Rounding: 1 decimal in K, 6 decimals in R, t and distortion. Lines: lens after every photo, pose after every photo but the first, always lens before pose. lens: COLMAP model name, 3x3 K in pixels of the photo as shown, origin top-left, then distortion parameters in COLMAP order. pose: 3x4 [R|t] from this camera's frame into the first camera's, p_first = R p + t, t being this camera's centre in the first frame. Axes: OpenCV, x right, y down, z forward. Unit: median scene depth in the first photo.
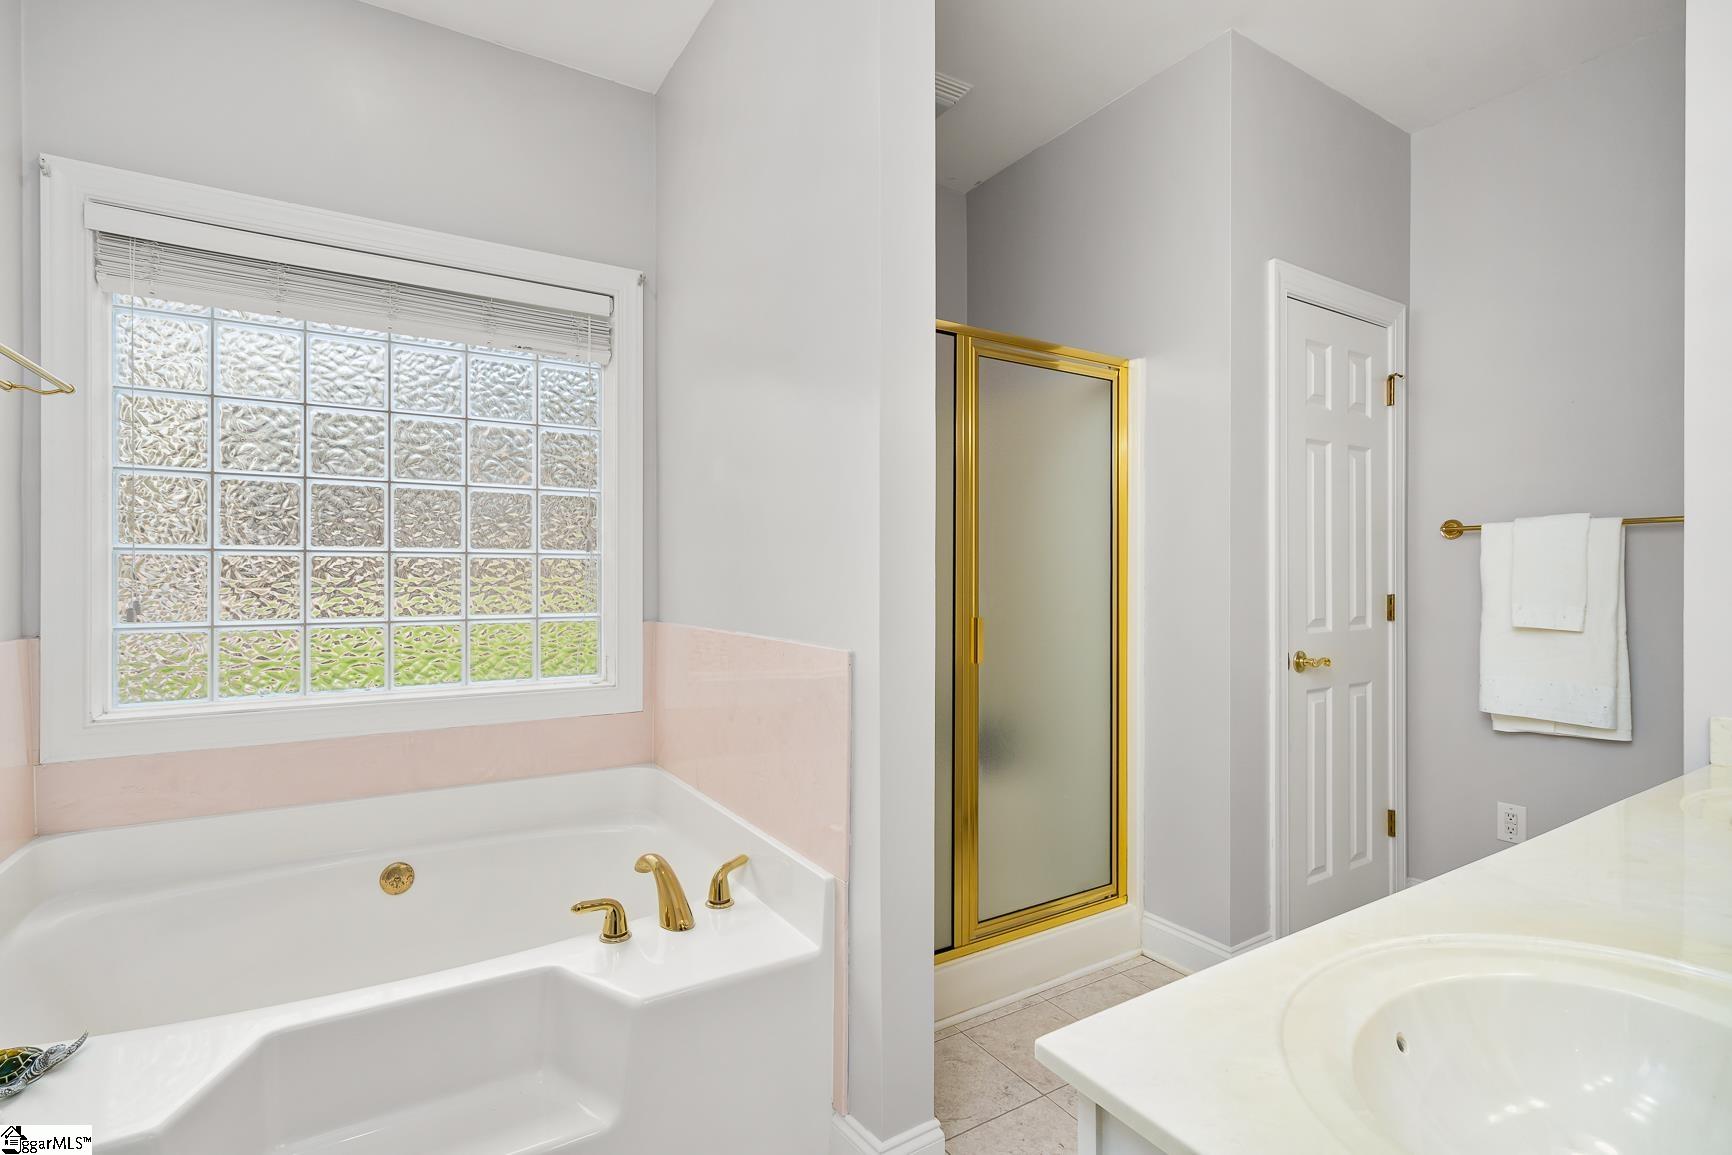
lens RADIAL K [[798.6, 0, 864.9], [0, 798.6, 586.5], [0, 0, 1]] dist [-0.000761, 0.001990]
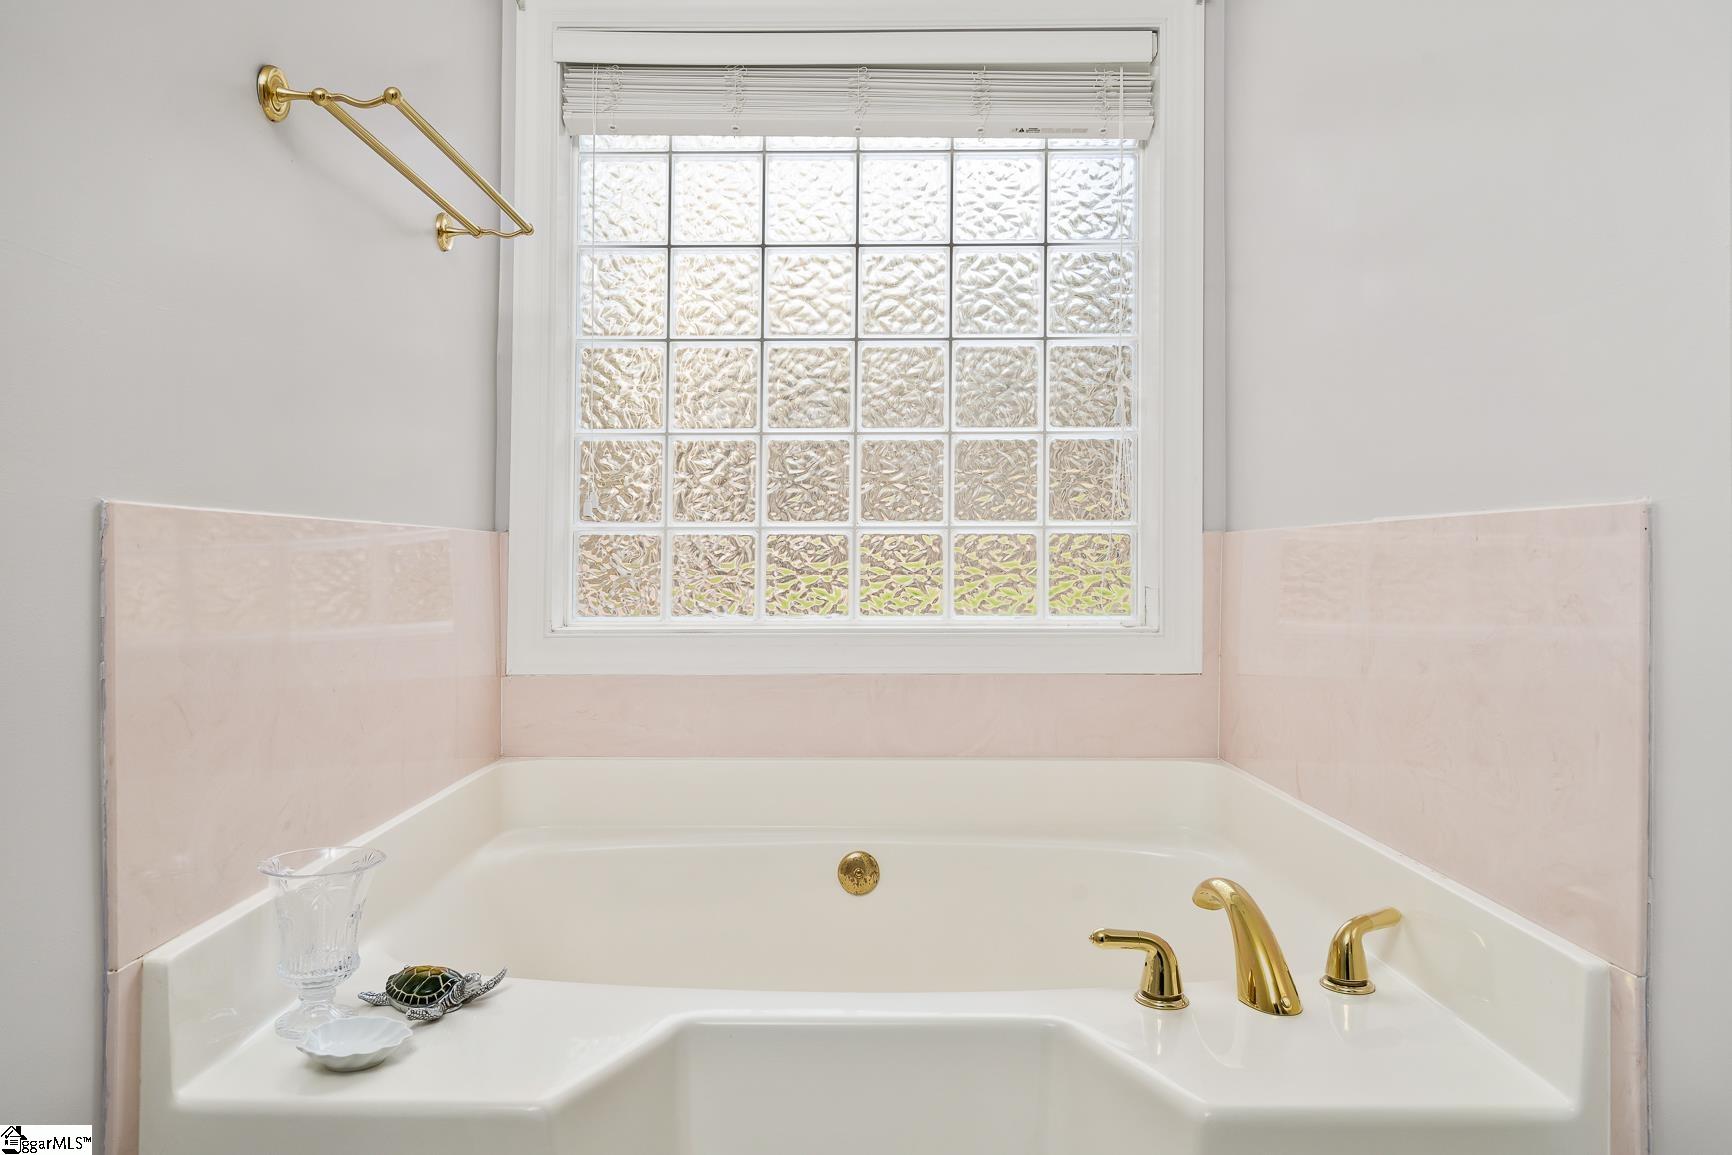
lens RADIAL K [[1140.4, 0, 867.6], [0, 1140.4, 571.1], [0, 0, 1]] dist [-0.001431, 0.005224]
pose [[0.852890, 0.001668, -0.522089, -0.052126], [-0.004859, 0.999977, -0.004742, 0.112149], [0.522069, 0.006582, 0.852878, 0.148871]]
